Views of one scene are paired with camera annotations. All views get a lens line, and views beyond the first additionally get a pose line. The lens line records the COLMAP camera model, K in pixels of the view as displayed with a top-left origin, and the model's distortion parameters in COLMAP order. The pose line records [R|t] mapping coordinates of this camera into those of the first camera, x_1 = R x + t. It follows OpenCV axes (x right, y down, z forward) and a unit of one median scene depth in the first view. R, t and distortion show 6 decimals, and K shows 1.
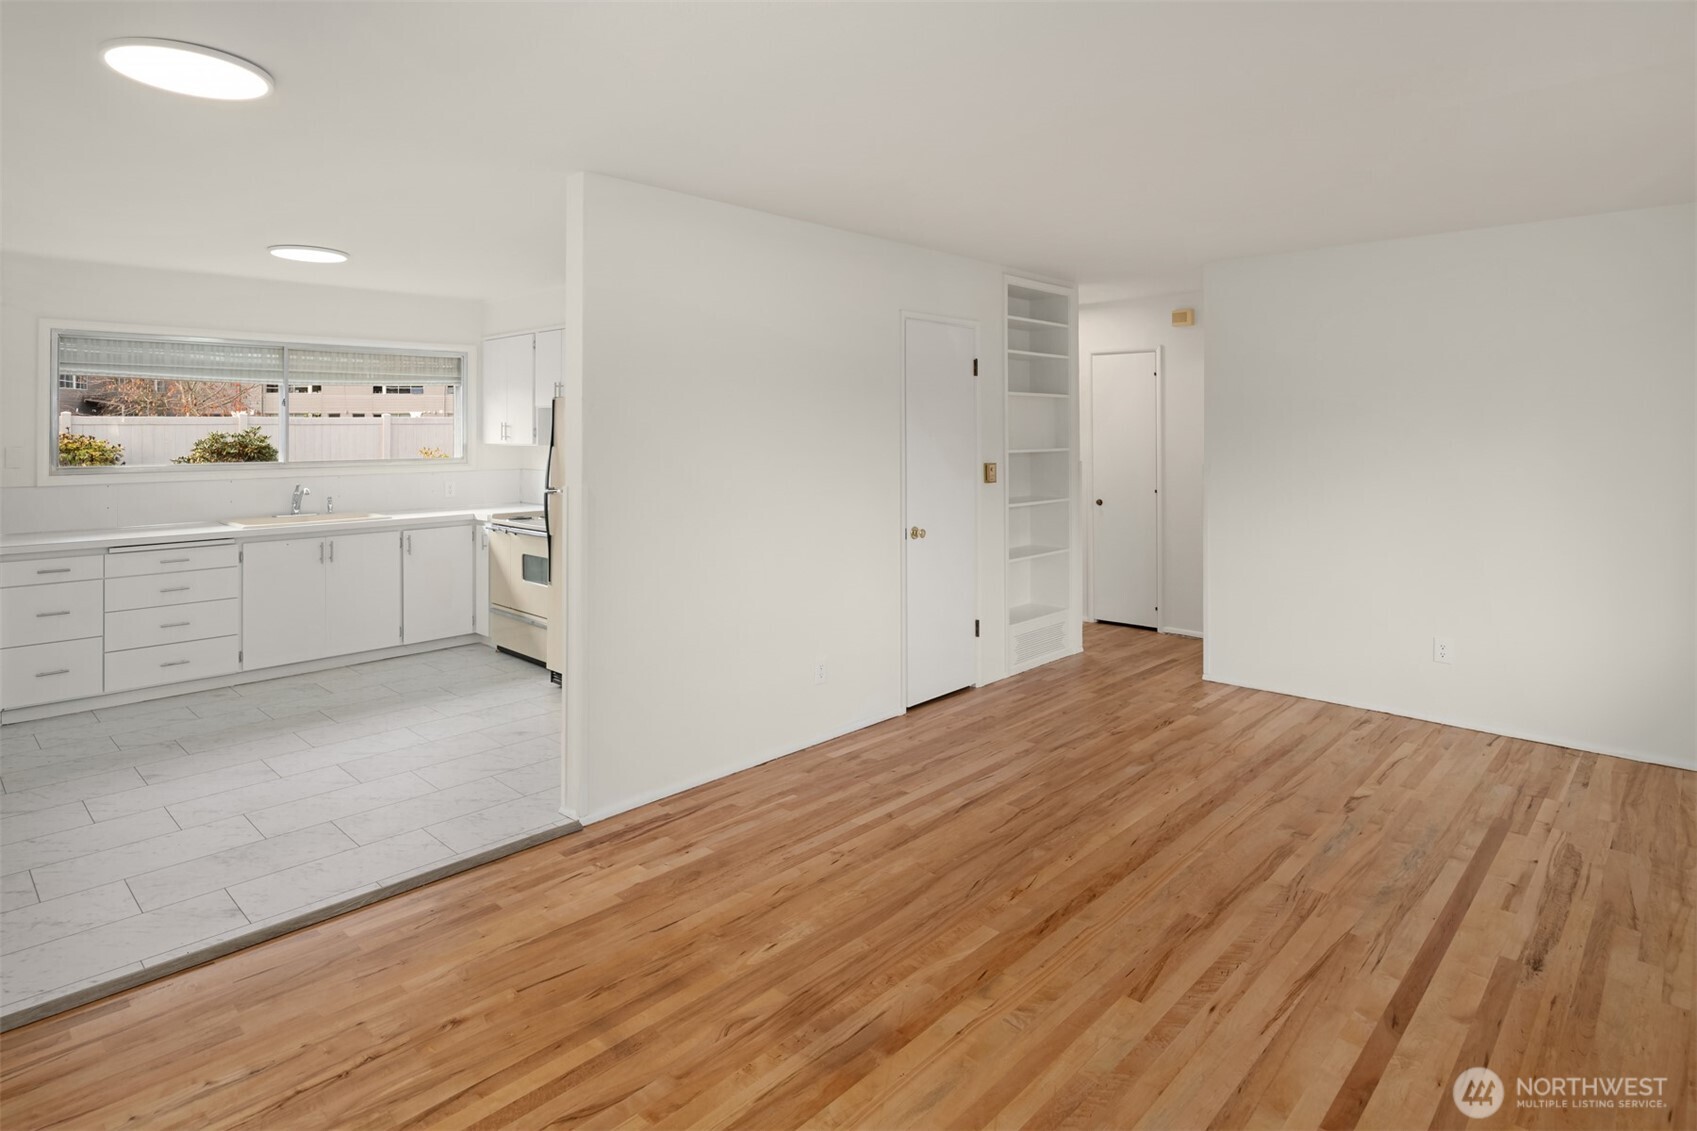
lens RADIAL K [[918.9, 0, 847.1], [0, 918.9, 427.7], [0, 0, 1]] dist [-0.002333, -0.001896]
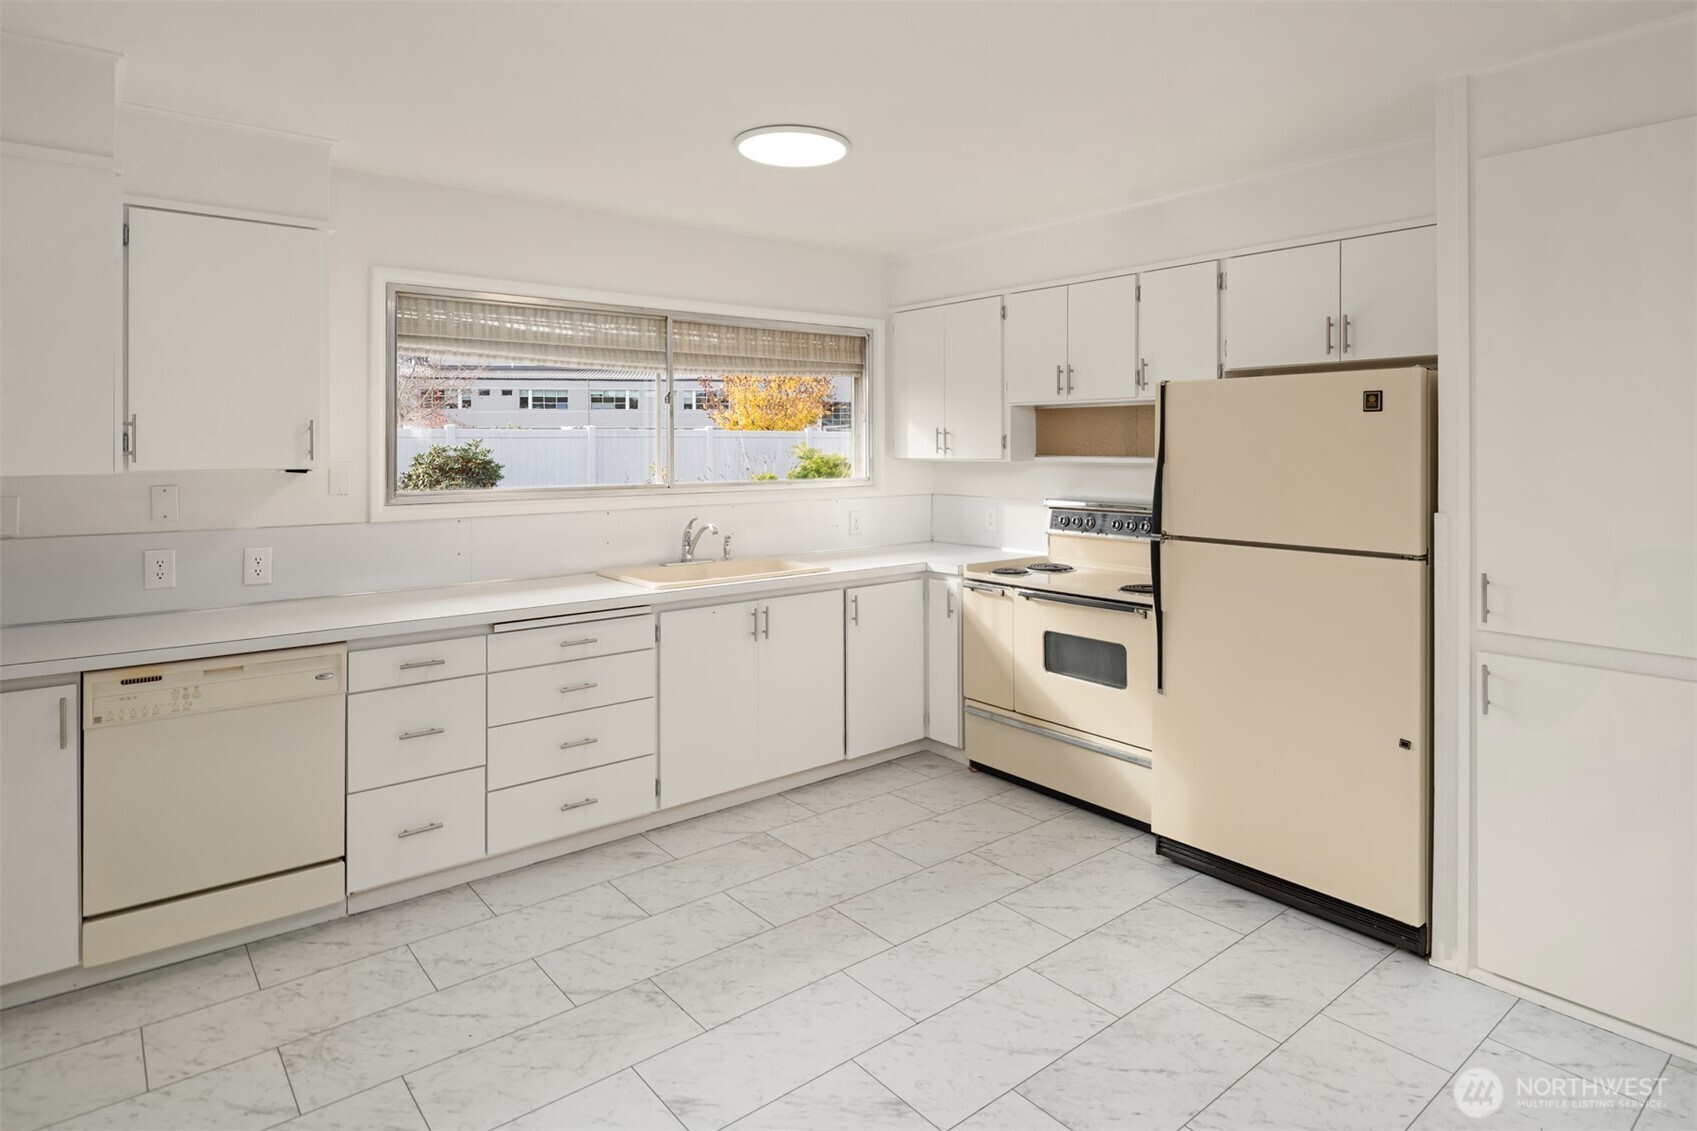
lens RADIAL K [[943.8, 0, 847.1], [0, 943.8, 448.4], [0, 0, 1]] dist [0.000902, -0.000552]
pose [[0.991244, -0.000034, -0.132042, -0.392861], [0.000855, 0.999981, 0.006157, 0.006272], [0.132040, -0.006216, 0.991225, 0.322420]]
